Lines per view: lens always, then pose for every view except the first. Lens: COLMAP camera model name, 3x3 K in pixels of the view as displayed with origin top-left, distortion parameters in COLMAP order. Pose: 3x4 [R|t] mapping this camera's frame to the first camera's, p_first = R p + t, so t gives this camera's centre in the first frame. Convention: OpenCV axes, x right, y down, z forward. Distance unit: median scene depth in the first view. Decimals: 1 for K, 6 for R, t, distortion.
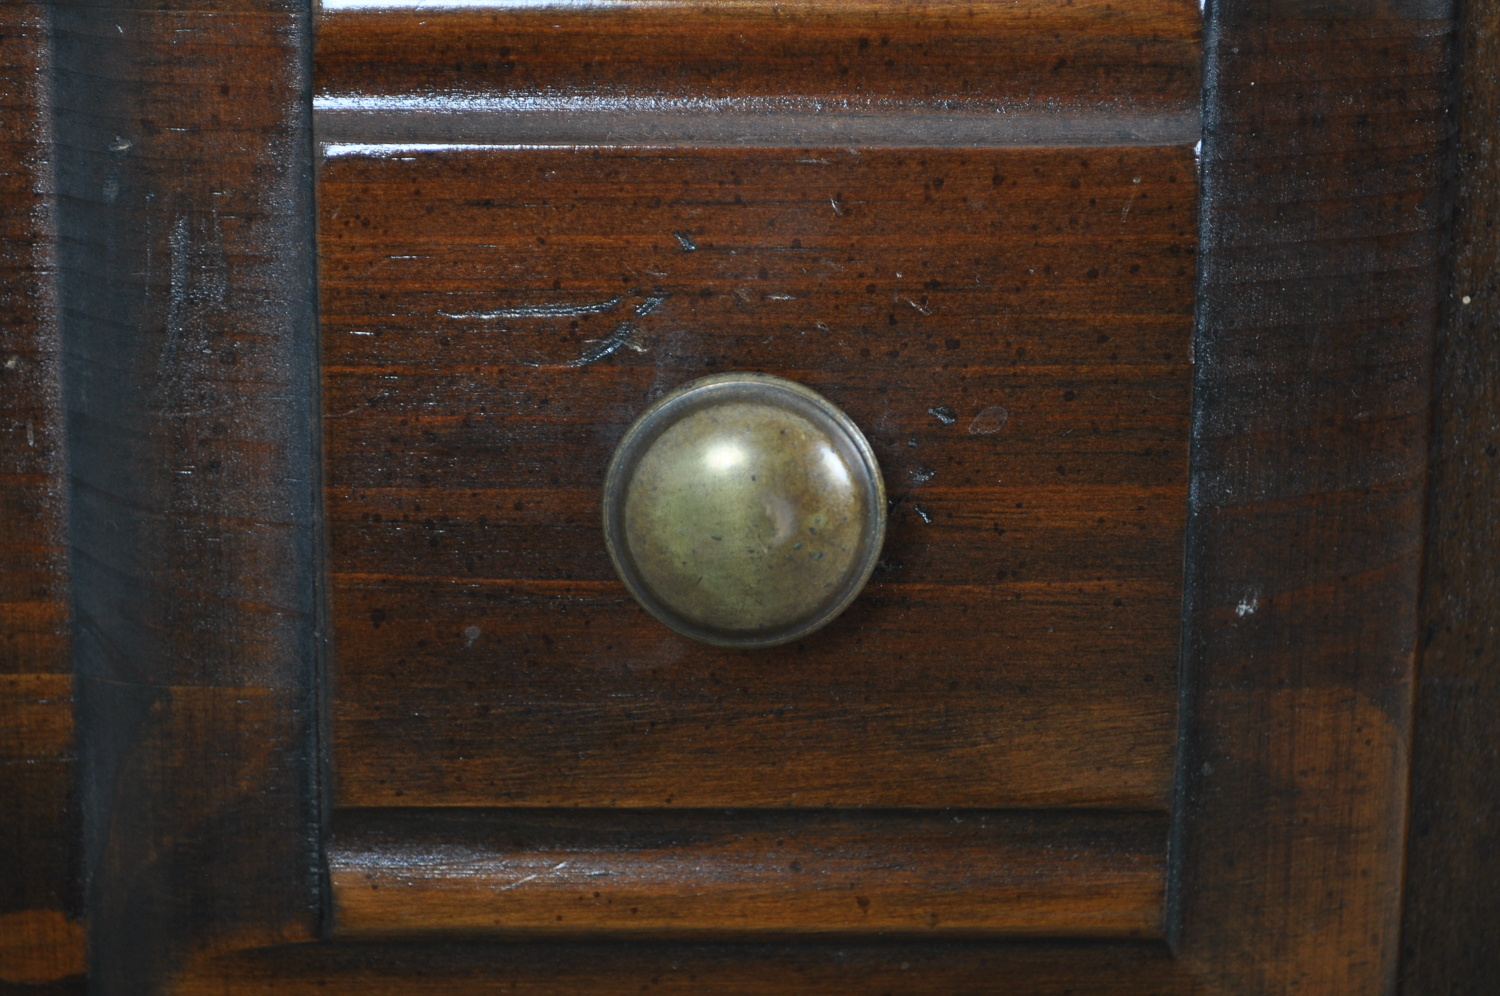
lens RADIAL K [[4287.6, 0, 749.1], [0, 4287.6, 499.3], [0, 0, 1]] dist [-0.097186, 0.000000]
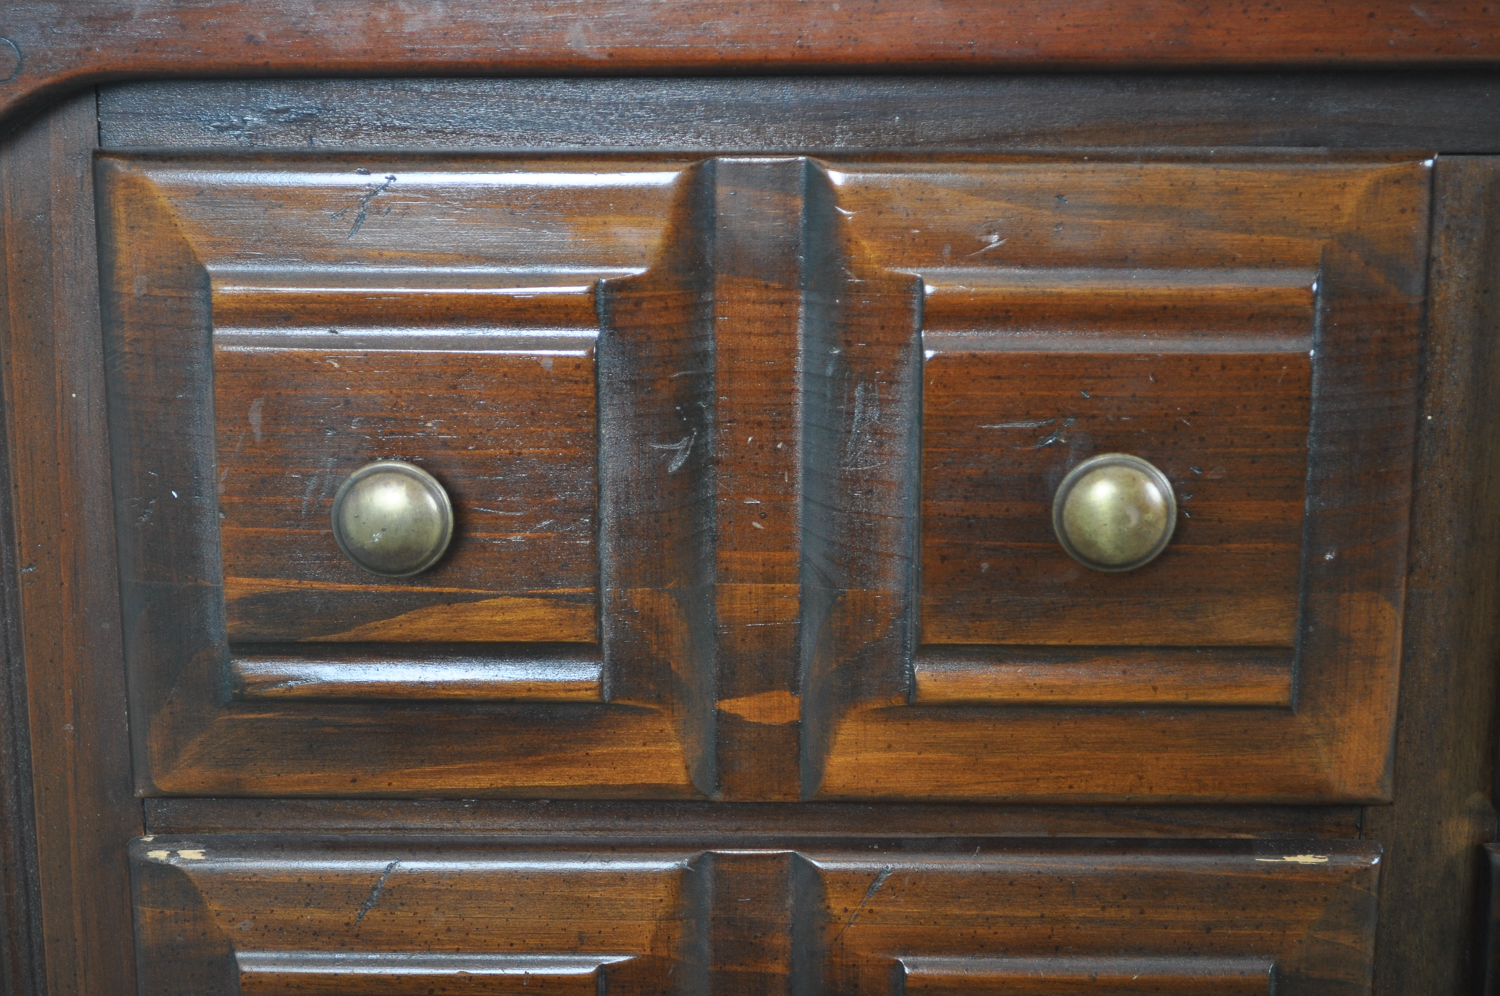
lens RADIAL K [[2717.5, 0, 751.2], [0, 2717.5, 497.8], [0, 0, 1]] dist [-0.099185, 0.000000]
pose [[0.997381, 0.002660, -0.072275, -0.084611], [-0.002684, 0.999996, -0.000234, -0.004029], [0.072275, 0.000427, 0.997385, -0.436655]]
